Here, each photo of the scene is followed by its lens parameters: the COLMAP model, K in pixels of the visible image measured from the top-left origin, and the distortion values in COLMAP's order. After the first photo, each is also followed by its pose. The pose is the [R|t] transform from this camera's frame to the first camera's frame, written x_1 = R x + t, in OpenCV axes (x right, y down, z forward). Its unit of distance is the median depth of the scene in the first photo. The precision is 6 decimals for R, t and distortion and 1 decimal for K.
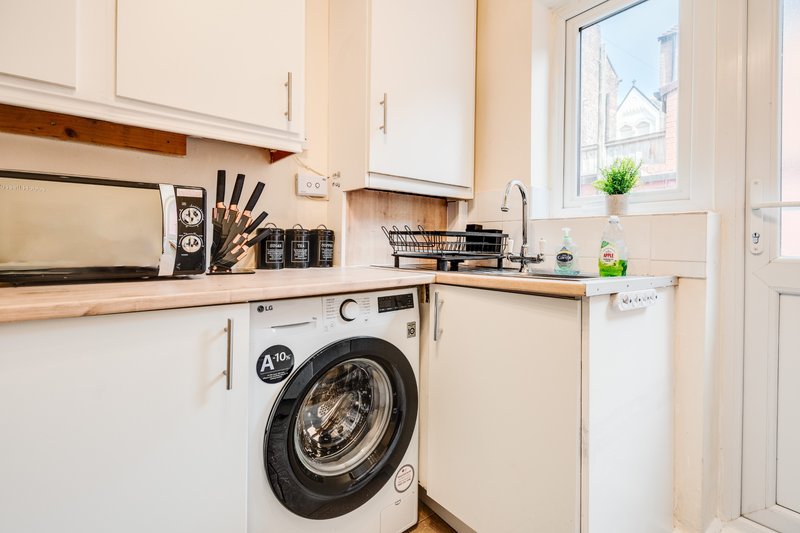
lens RADIAL K [[369.0, 0, 390.2], [0, 369.0, 242.3], [0, 0, 1]] dist [-0.007665, 0.002146]
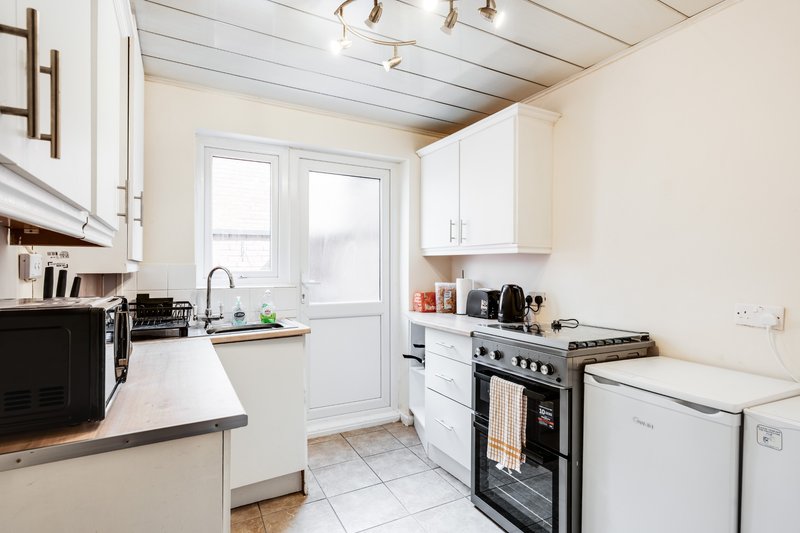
lens RADIAL K [[415.9, 0, 404.8], [0, 415.9, 266.9], [0, 0, 1]] dist [-0.000335, -0.001377]
pose [[0.149871, -0.012351, 0.988628, -1.306297], [0.007582, 0.999907, 0.011343, -0.197049], [-0.988676, 0.005796, 0.149951, -0.000728]]
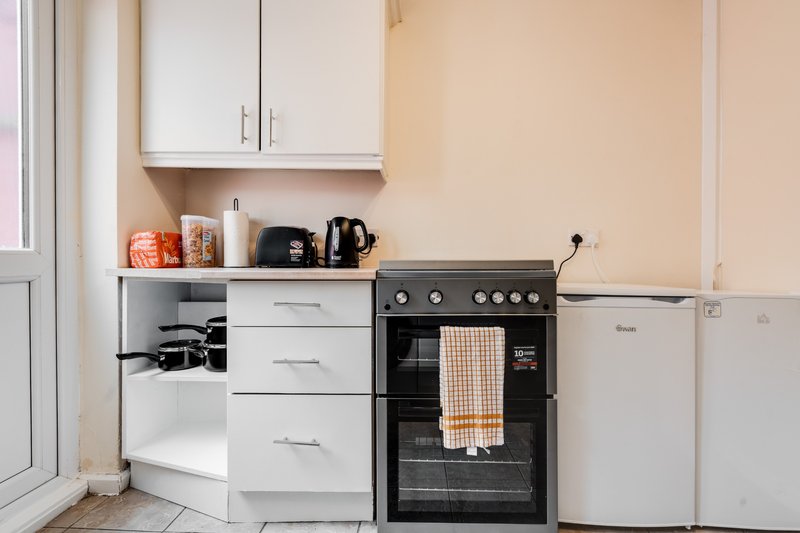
lens RADIAL K [[369.0, 0, 401.7], [0, 369.0, 260.7], [0, 0, 1]] dist [-0.007665, 0.002146]
pose [[-0.793643, -0.015412, 0.608188, -0.205990], [-0.007868, 0.999855, 0.015070, 0.050208], [-0.608333, 0.007175, -0.793650, 0.716556]]
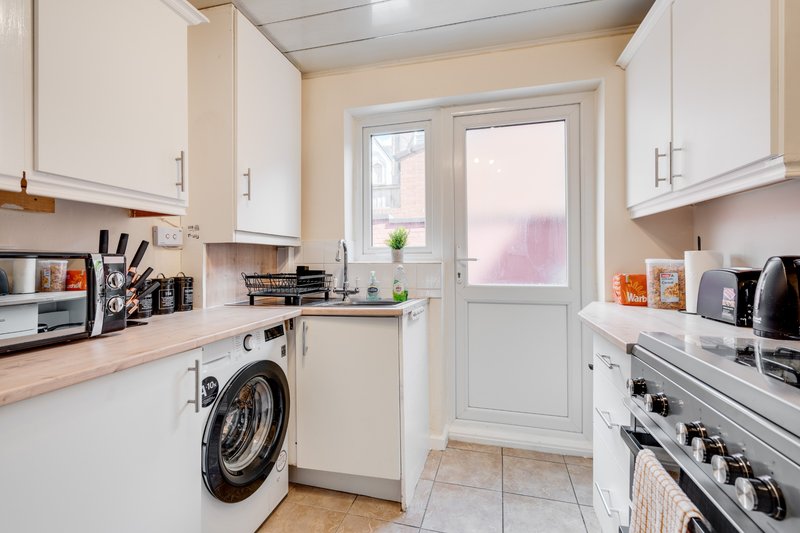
lens RADIAL K [[369.0, 0, 392.0], [0, 369.0, 259.8], [0, 0, 1]] dist [-0.007665, 0.002146]
pose [[0.800660, -0.017201, 0.598872, -0.424208], [0.019854, 0.999801, 0.002173, -0.094379], [-0.598790, 0.010151, 0.800842, -0.329953]]
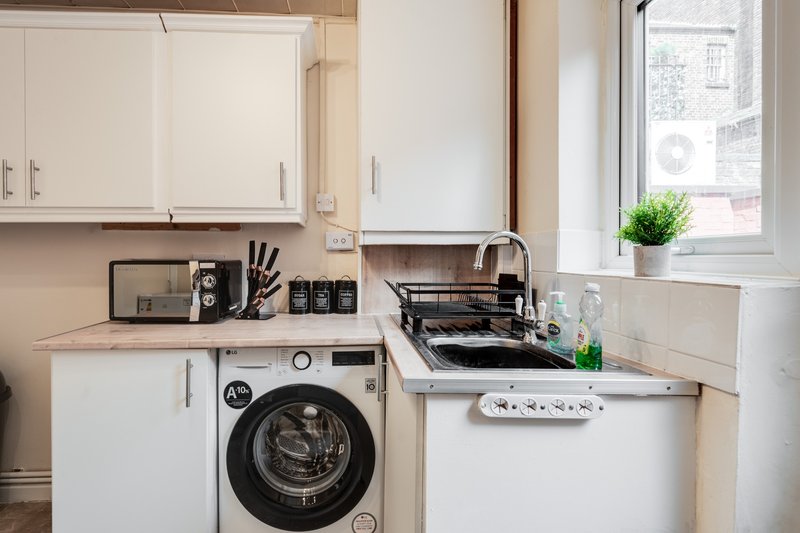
lens RADIAL K [[369.0, 0, 354.5], [0, 369.0, 258.2], [0, 0, 1]] dist [-0.007665, 0.002146]
pose [[0.810144, -0.012506, -0.586098, 0.626426], [0.010052, 0.999922, -0.007441, -0.115678], [0.586145, 0.000137, 0.810206, 0.121808]]
